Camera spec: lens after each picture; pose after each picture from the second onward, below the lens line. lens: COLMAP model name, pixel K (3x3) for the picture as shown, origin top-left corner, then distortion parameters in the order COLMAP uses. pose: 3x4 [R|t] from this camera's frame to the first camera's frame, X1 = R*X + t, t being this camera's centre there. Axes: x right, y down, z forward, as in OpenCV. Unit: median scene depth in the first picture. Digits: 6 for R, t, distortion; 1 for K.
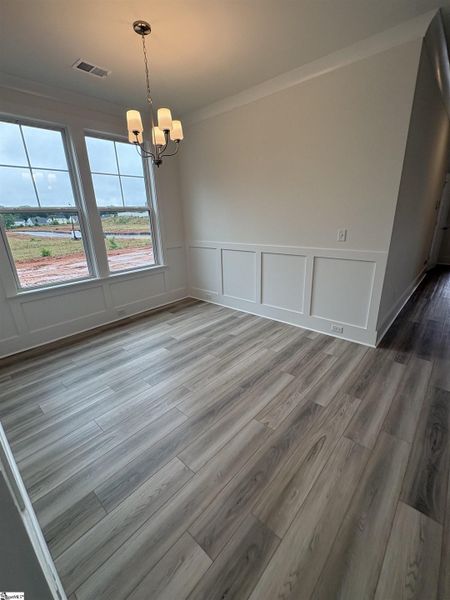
lens RADIAL K [[260.2, 0, 225.0], [0, 260.2, 300.0], [0, 0, 1]] dist [0.000774, -0.000061]
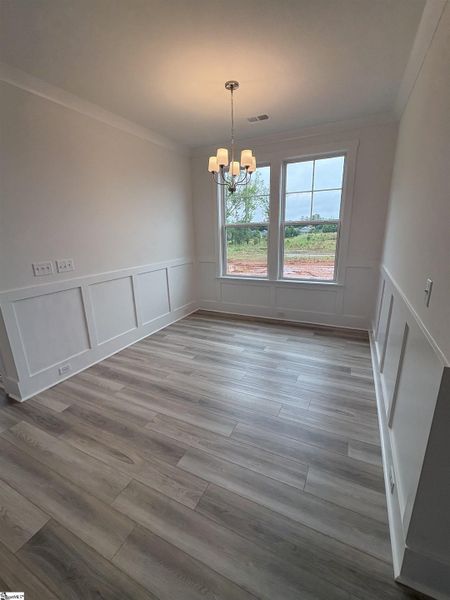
lens RADIAL K [[260.2, 0, 225.0], [0, 260.2, 300.0], [0, 0, 1]] dist [0.000774, -0.000061]
pose [[0.268558, 0.277414, -0.922452, 0.792659], [-0.285289, 0.937575, 0.198905, -0.233698], [0.920047, 0.209748, 0.330936, 0.557493]]
